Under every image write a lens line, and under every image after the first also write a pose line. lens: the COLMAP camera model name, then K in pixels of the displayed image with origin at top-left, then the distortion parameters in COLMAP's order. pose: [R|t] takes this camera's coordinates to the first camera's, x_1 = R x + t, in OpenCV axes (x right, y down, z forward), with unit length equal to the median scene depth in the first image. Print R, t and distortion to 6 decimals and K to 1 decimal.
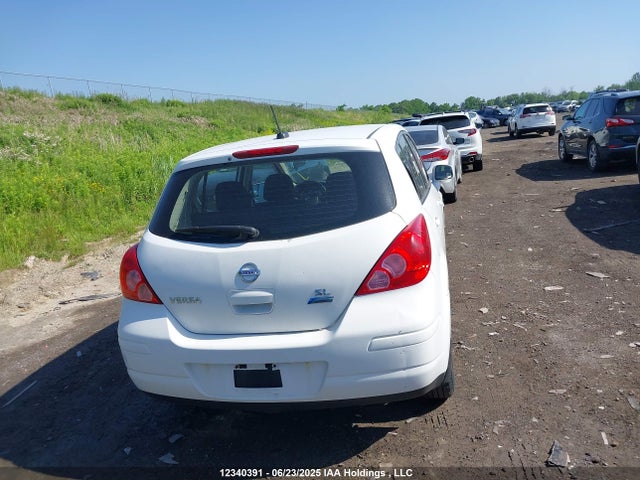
lens RADIAL K [[500.2, 0, 333.5], [0, 500.2, 239.3], [0, 0, 1]] dist [0.002079, -0.006481]
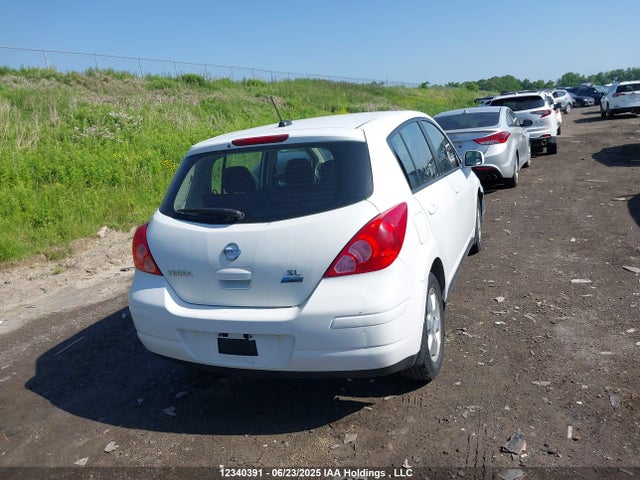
lens RADIAL K [[500.2, 0, 333.5], [0, 500.2, 239.3], [0, 0, 1]] dist [0.002079, -0.006481]
pose [[0.987123, 0.042564, -0.154197, 0.181137], [-0.036152, 0.998370, 0.044153, -0.013941], [0.155825, -0.038010, 0.987053, -0.045551]]
